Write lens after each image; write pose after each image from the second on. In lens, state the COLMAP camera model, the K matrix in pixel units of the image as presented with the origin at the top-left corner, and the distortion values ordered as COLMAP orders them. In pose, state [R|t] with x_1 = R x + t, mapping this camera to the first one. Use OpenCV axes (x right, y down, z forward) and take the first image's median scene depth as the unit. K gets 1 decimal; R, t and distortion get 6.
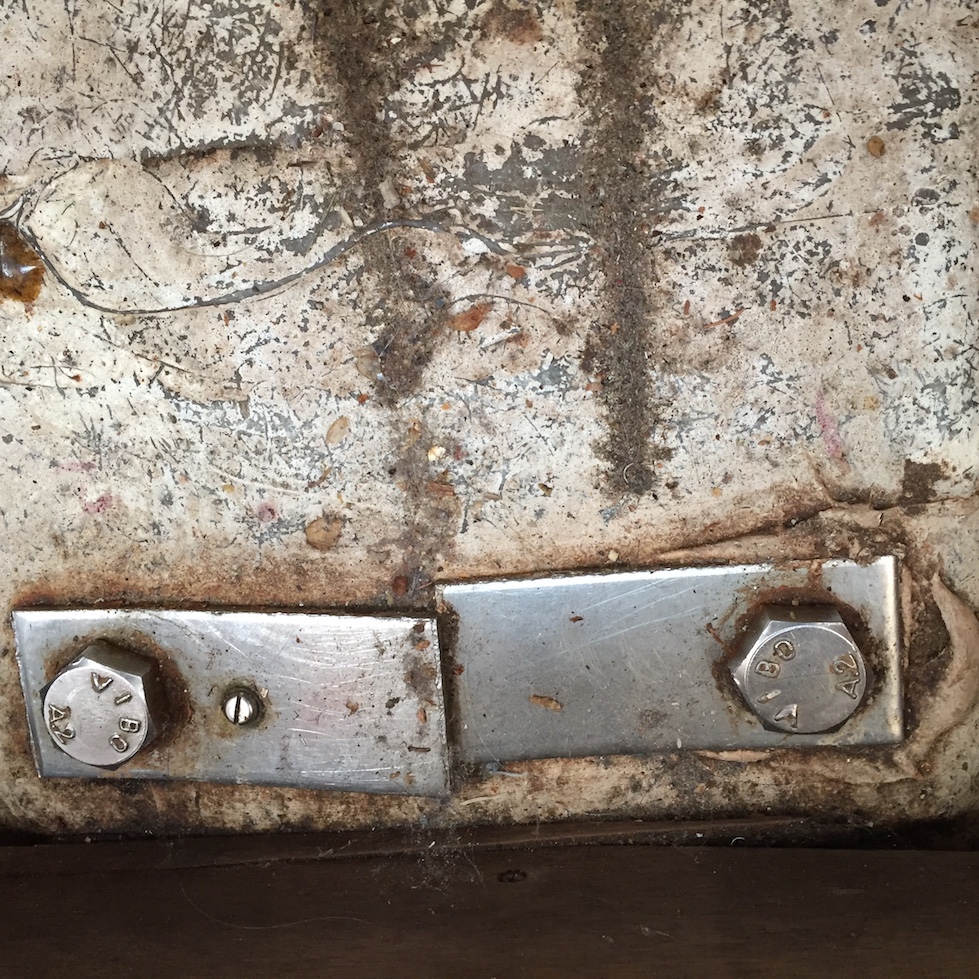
lens RADIAL K [[1143.7, 0, 487.9], [0, 1143.7, 486.8], [0, 0, 1]] dist [0.062166, -0.085499]
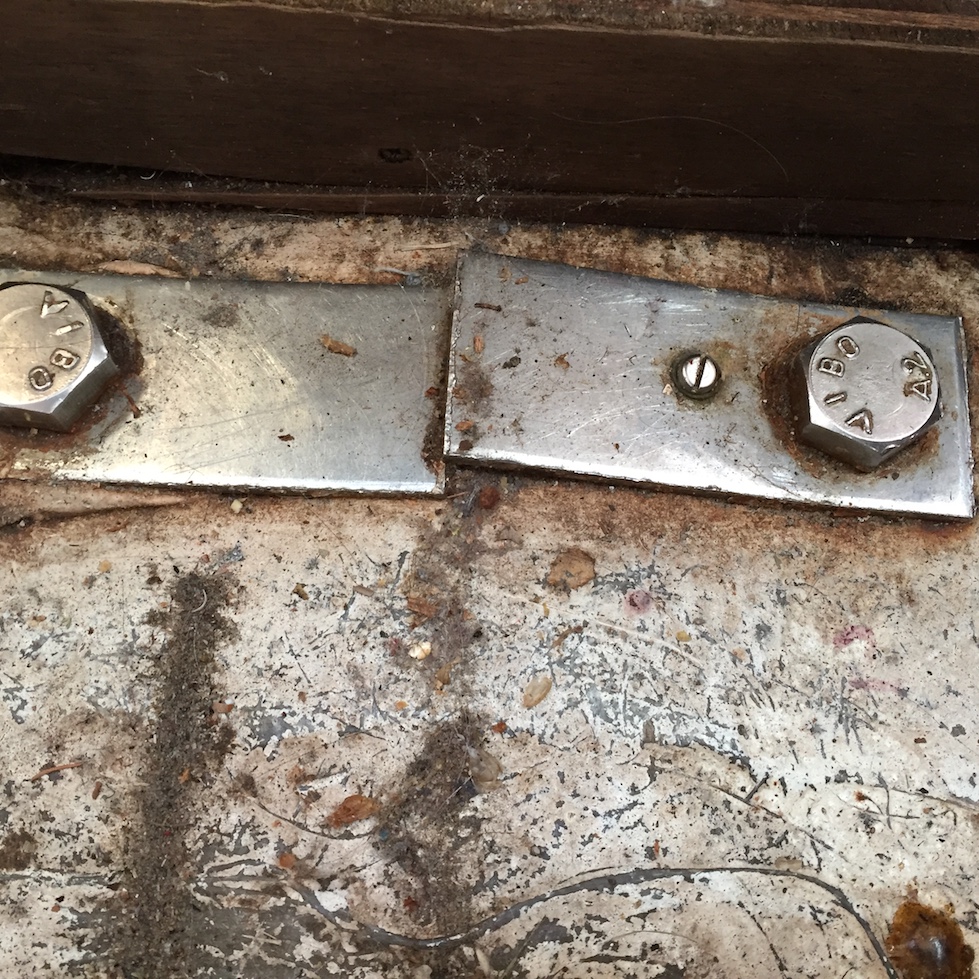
lens RADIAL K [[1143.7, 0, 487.9], [0, 1143.7, 486.8], [0, 0, 1]] dist [0.062166, -0.085499]
pose [[-0.988907, -0.104622, 0.105442, -0.168451], [0.112771, -0.990823, 0.074519, 0.032129], [0.096678, 0.085583, 0.991629, 0.164272]]
